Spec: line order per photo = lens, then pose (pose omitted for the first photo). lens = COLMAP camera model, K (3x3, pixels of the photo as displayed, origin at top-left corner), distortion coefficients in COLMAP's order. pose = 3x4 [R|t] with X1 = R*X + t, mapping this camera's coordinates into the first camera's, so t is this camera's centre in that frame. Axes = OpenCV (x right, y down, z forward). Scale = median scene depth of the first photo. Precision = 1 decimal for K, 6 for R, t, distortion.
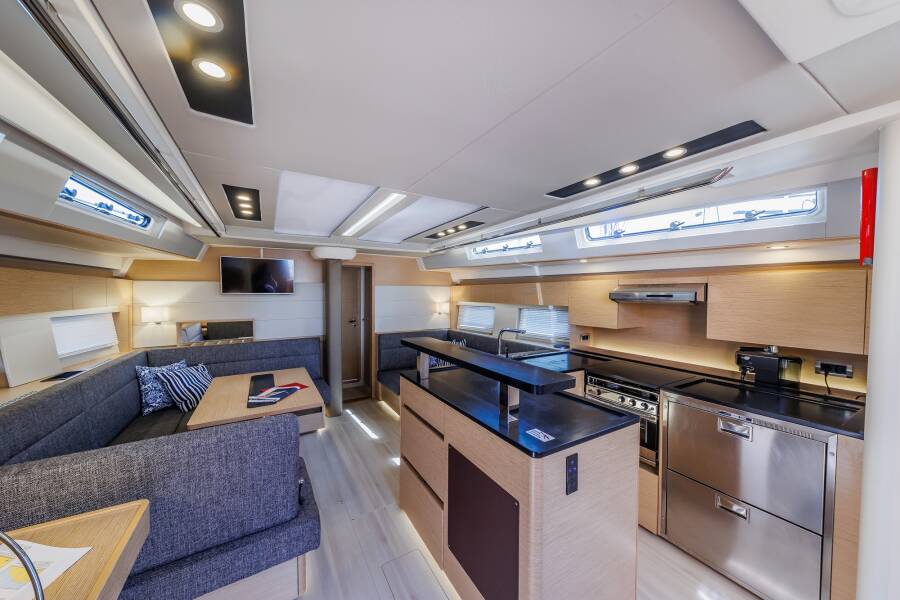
lens RADIAL K [[304.2, 0, 453.1], [0, 304.2, 299.4], [0, 0, 1]] dist [0.018338, -0.003941]
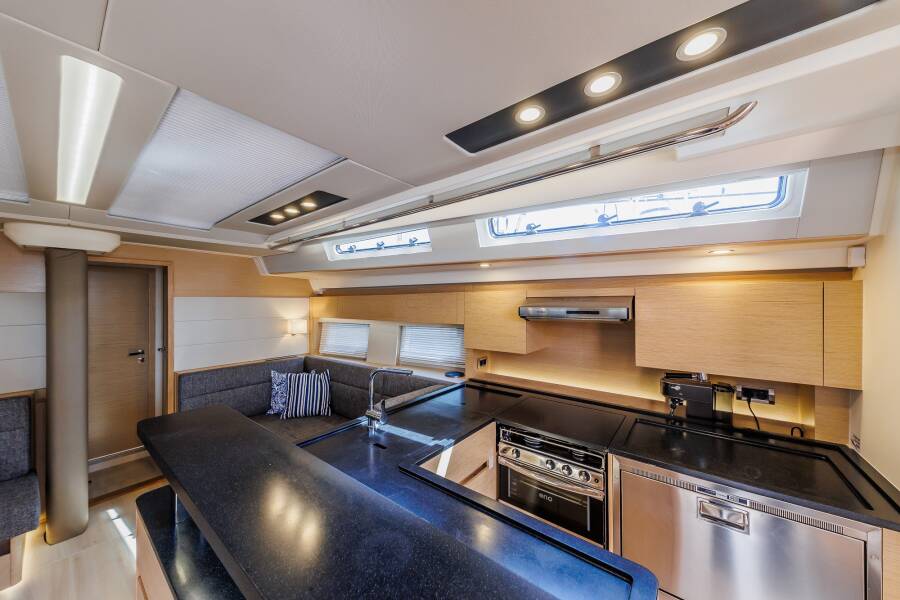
lens RADIAL K [[306.9, 0, 449.1], [0, 306.9, 307.2], [0, 0, 1]] dist [0.017621, -0.004130]
pose [[0.929848, -0.013051, 0.367713, 0.065135], [0.015694, 0.999868, -0.004196, -0.020851], [-0.367609, 0.009673, 0.929930, 0.322921]]
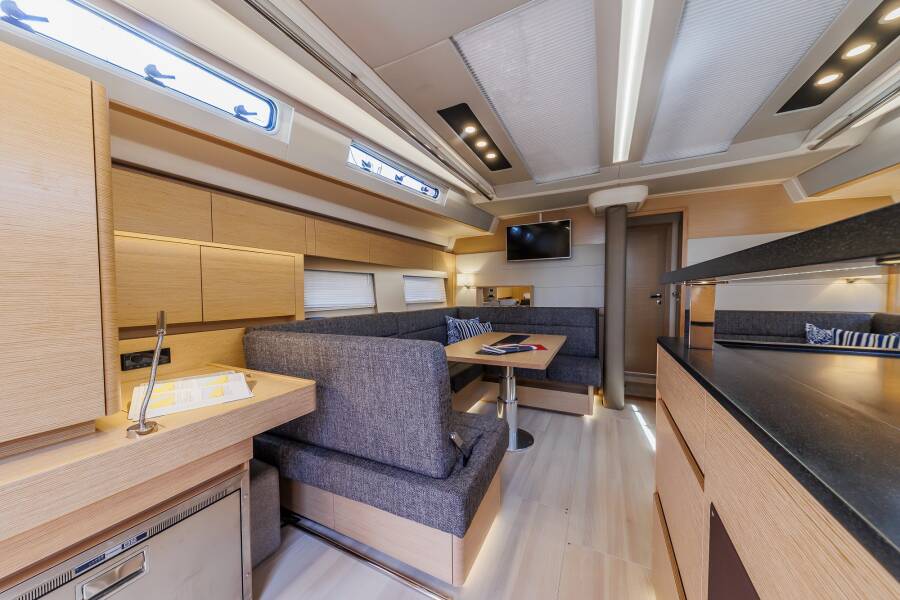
lens RADIAL K [[310.0, 0, 446.8], [0, 310.0, 301.8], [0, 0, 1]] dist [0.018726, -0.004292]
pose [[0.539042, 0.020152, -0.842038, 0.070593], [-0.000458, 0.999721, 0.023633, 0.128501], [0.842279, -0.012353, 0.538901, 0.306024]]
